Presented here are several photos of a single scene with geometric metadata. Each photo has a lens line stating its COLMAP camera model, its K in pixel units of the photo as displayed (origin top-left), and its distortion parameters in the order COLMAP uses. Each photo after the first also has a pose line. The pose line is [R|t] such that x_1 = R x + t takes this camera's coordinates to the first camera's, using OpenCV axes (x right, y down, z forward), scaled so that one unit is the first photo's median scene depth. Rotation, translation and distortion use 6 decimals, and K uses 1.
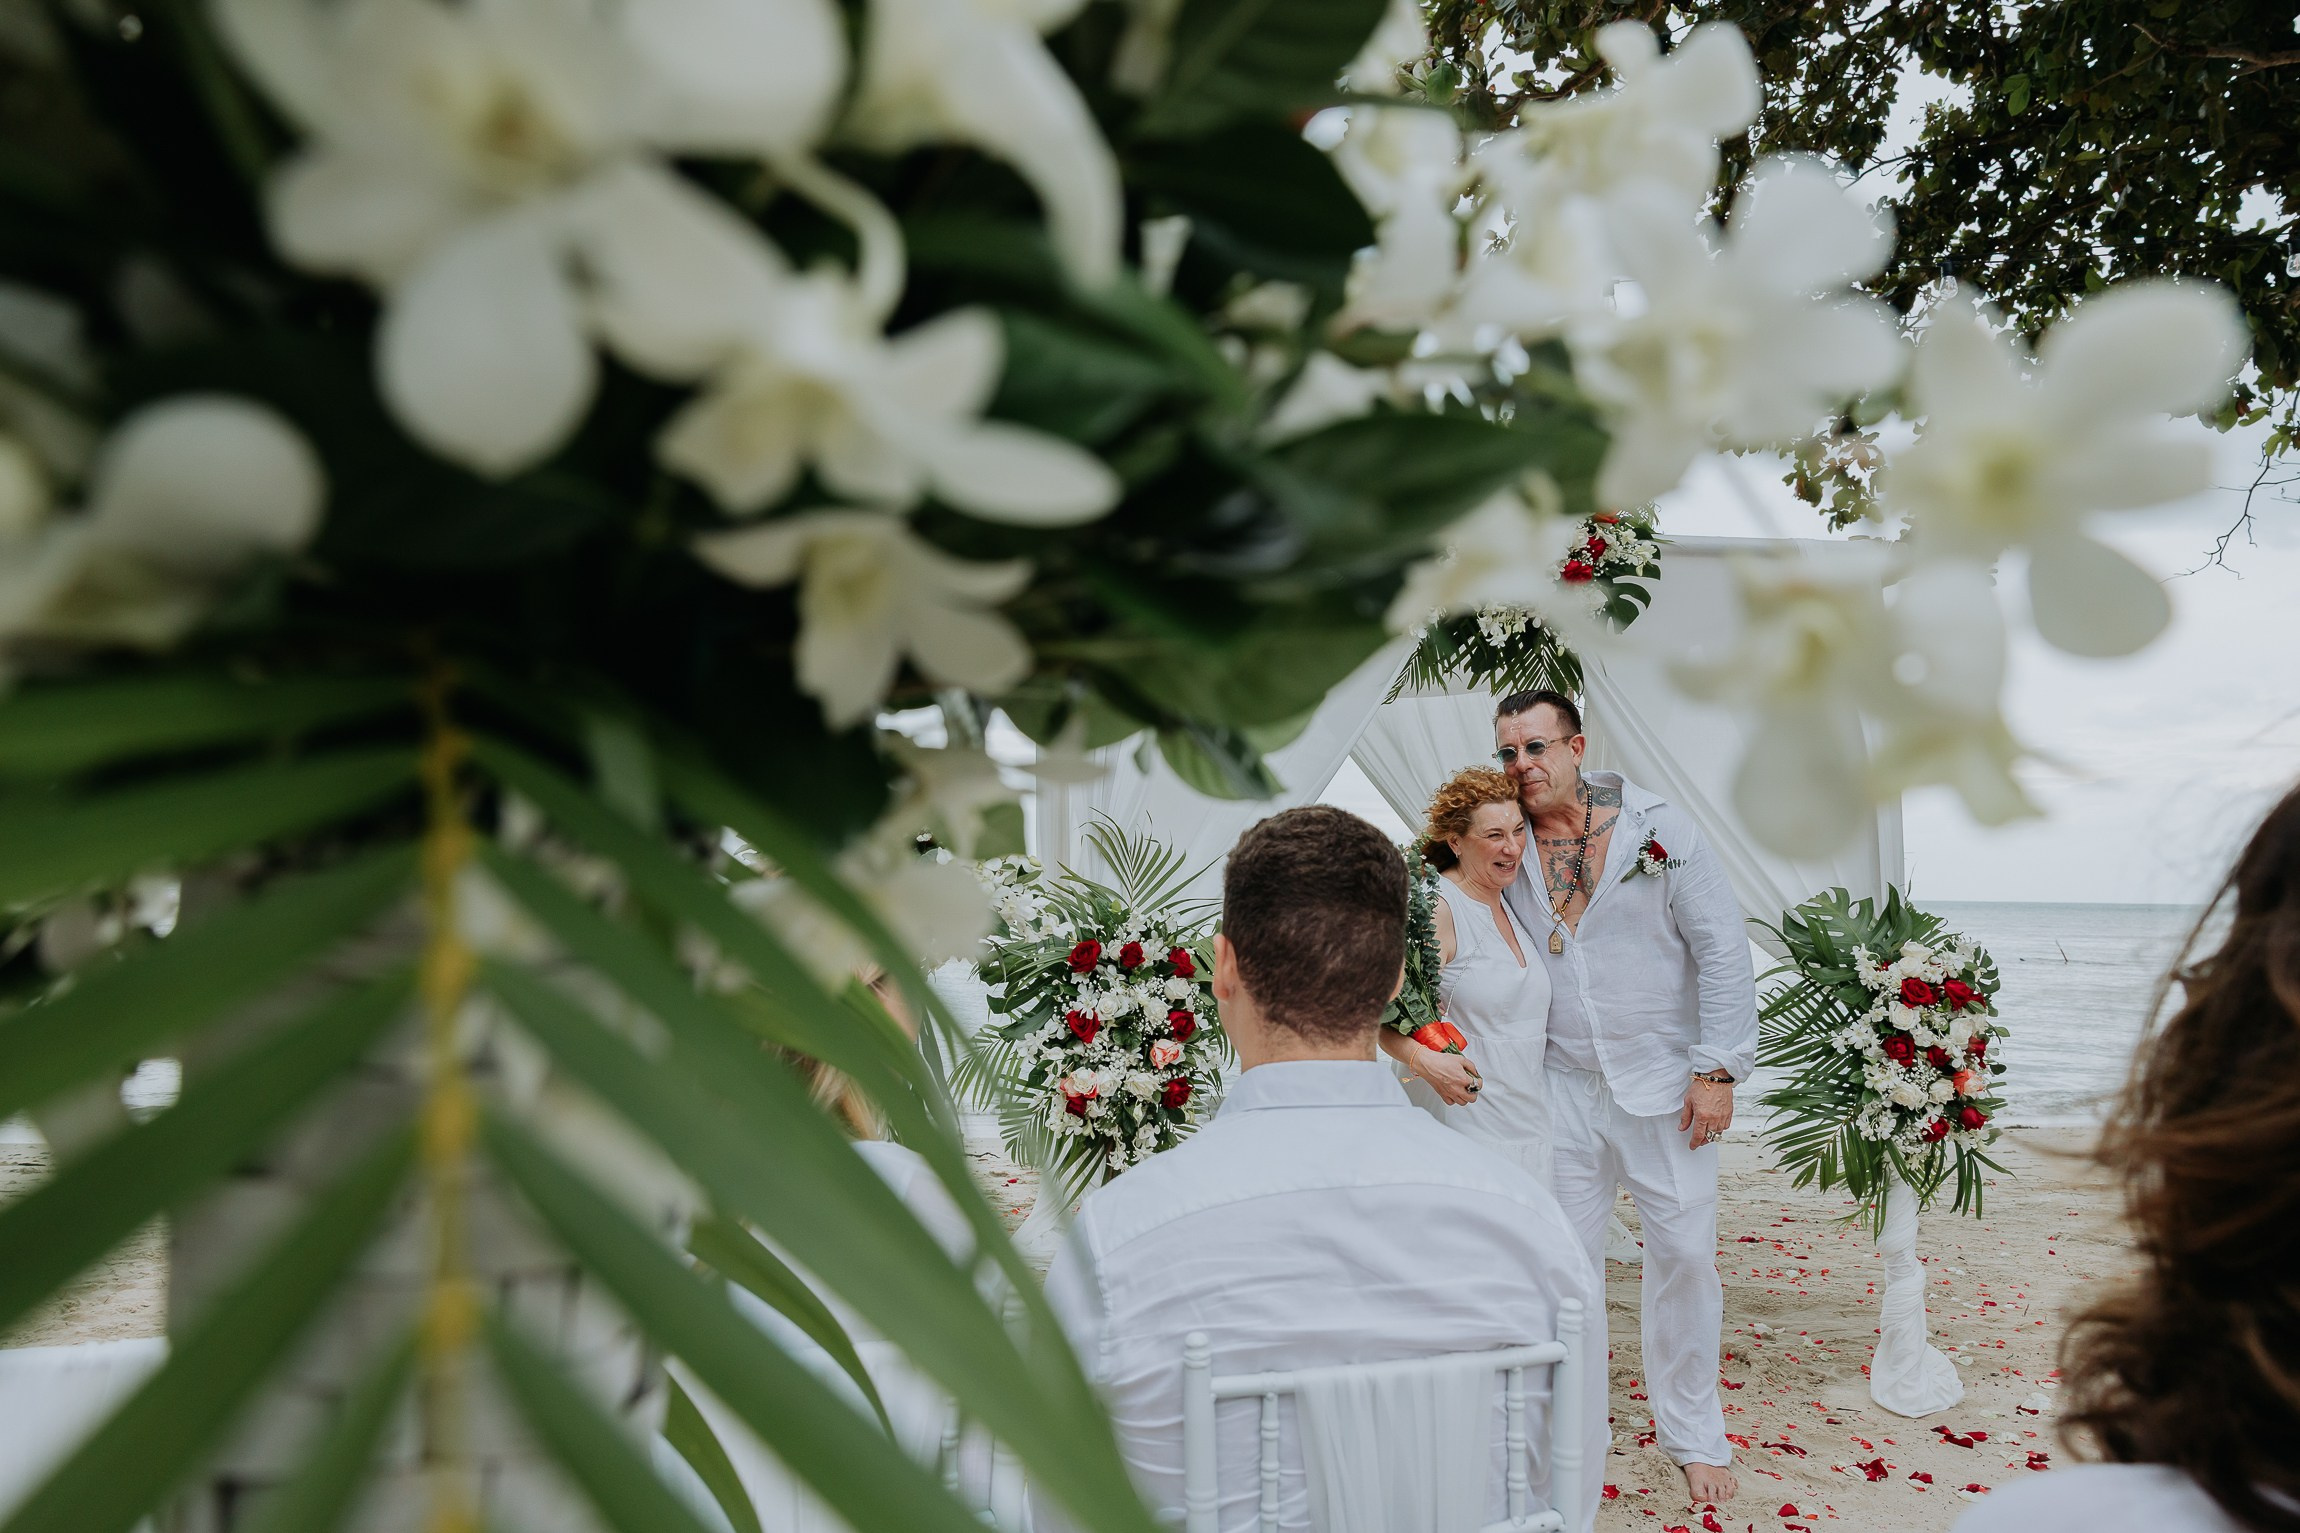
lens RADIAL K [[1556.7, 0, 1171.4], [0, 1556.7, 771.4], [0, 0, 1]] dist [0.002031, 0.005645]
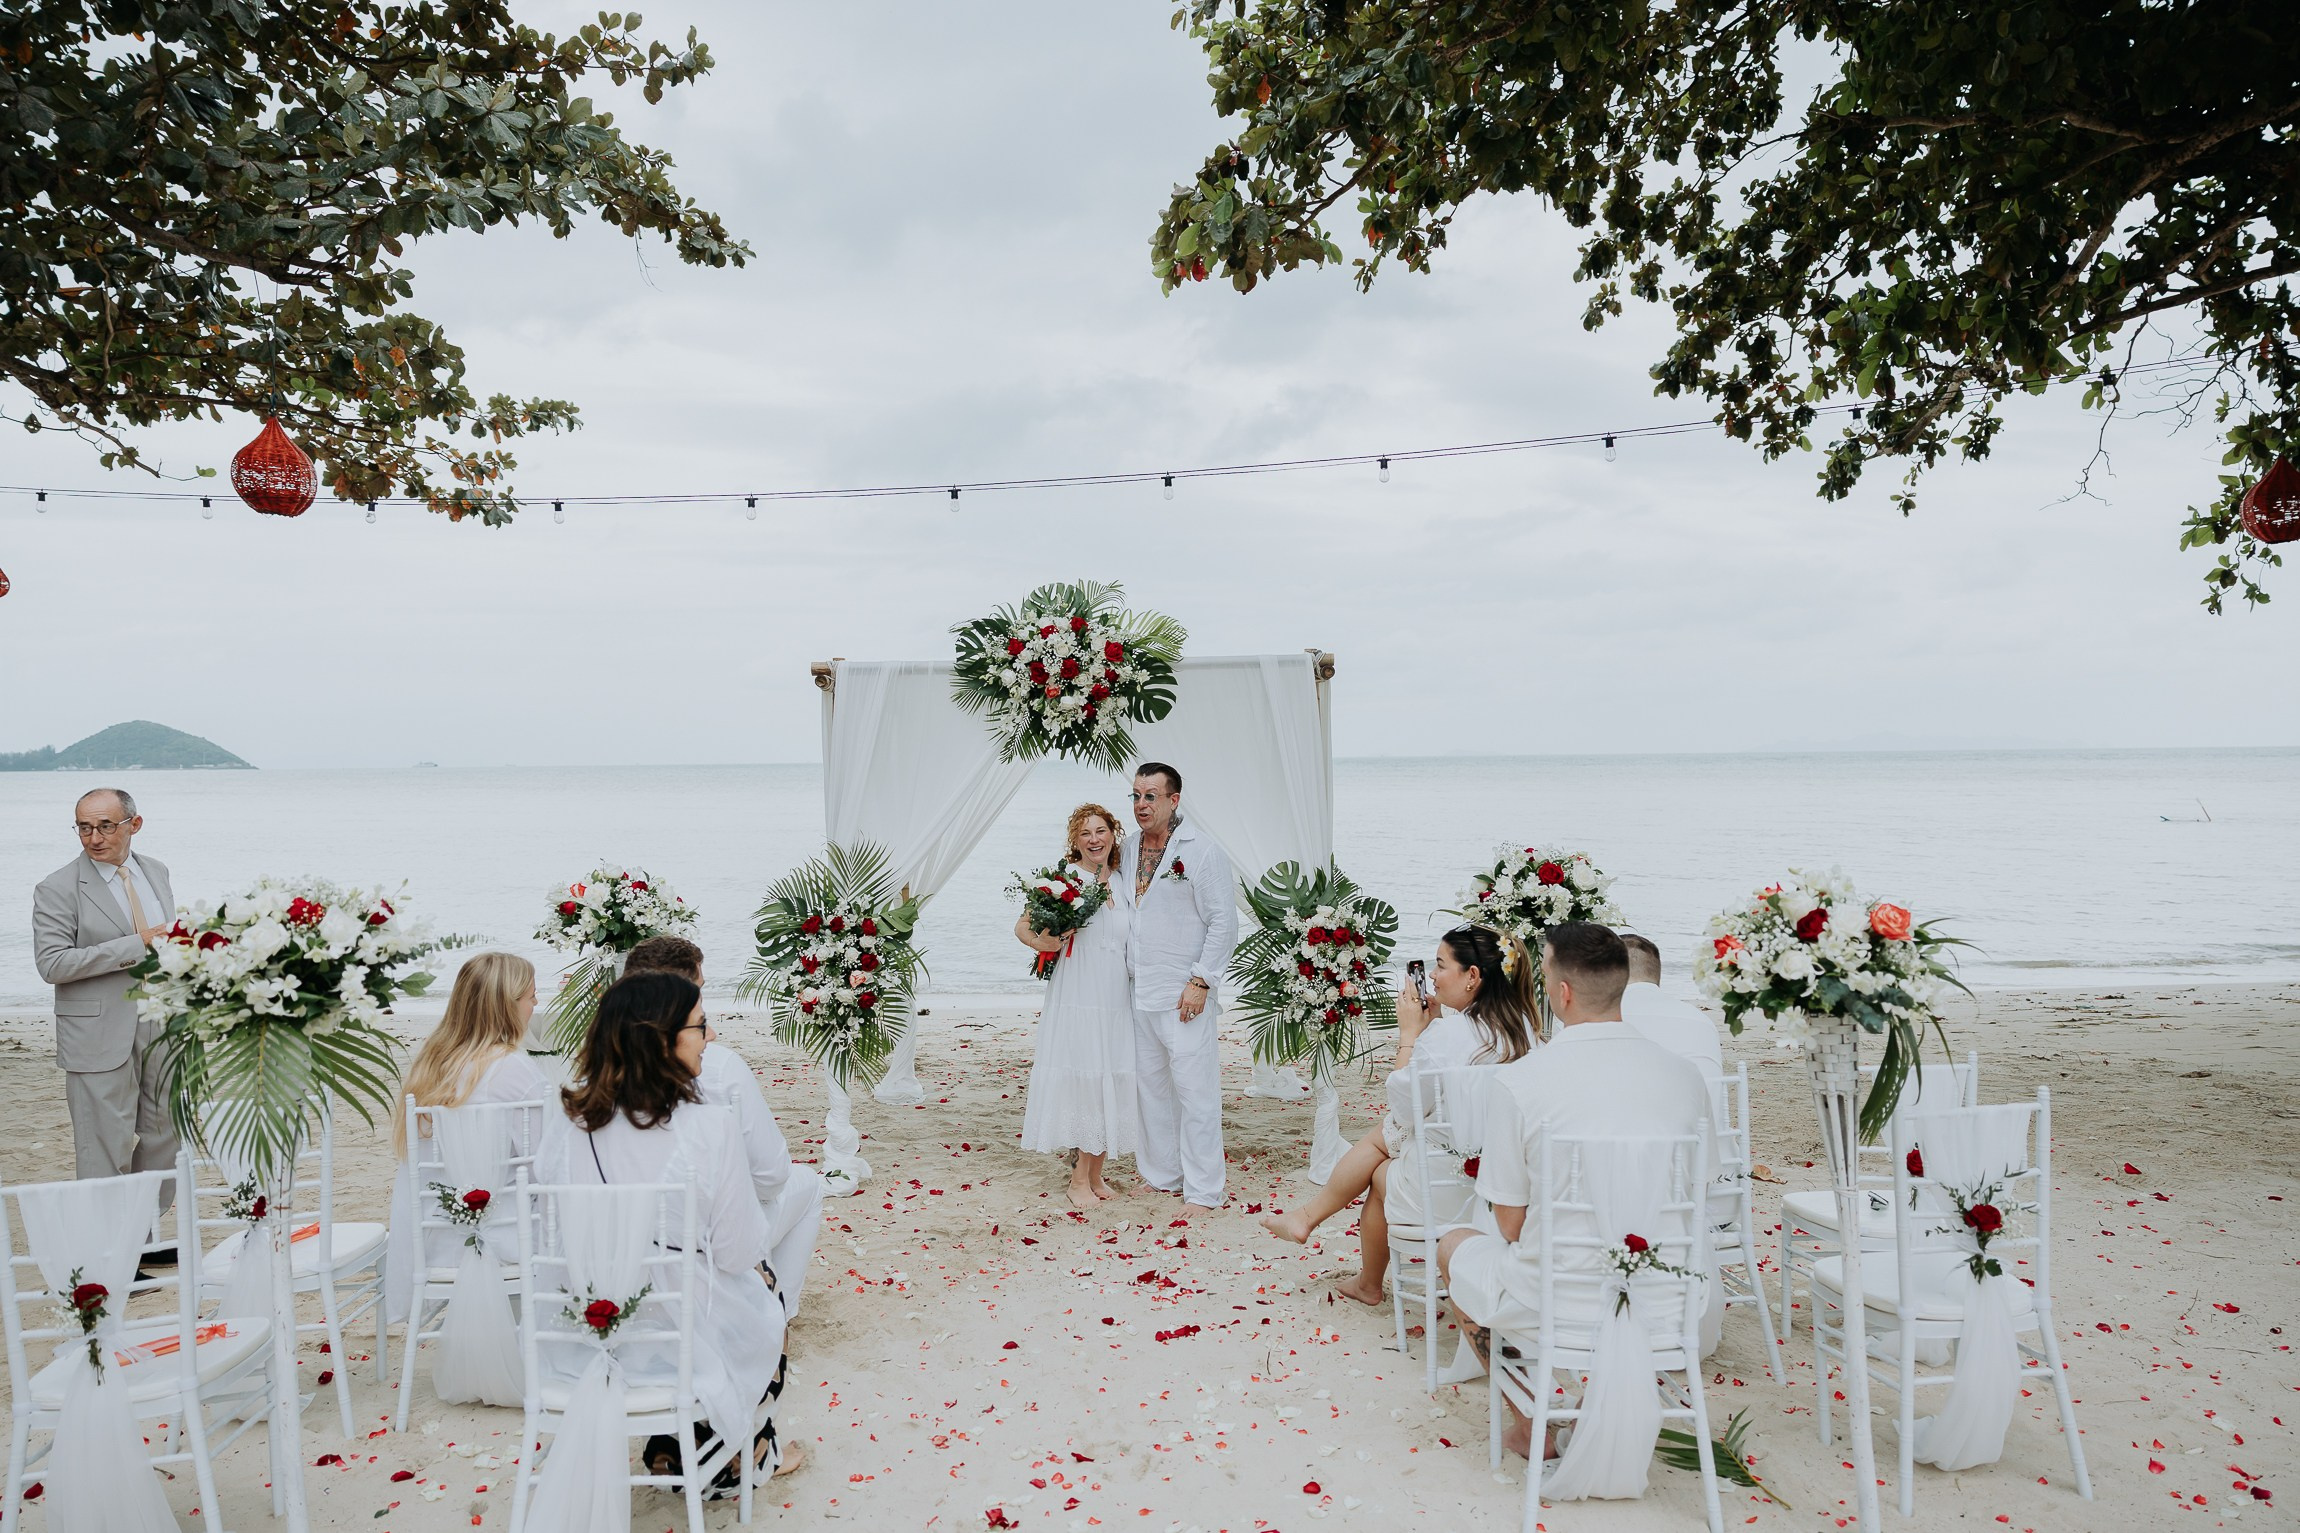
lens RADIAL K [[1556.7, 0, 1150.1], [0, 1556.7, 769.2], [0, 0, 1]] dist [0.002031, 0.005645]
pose [[0.993188, -0.022853, -0.114259, 0.528805], [0.032106, 0.996293, 0.079807, -0.185203], [0.112011, -0.082932, 0.990240, -0.693391]]
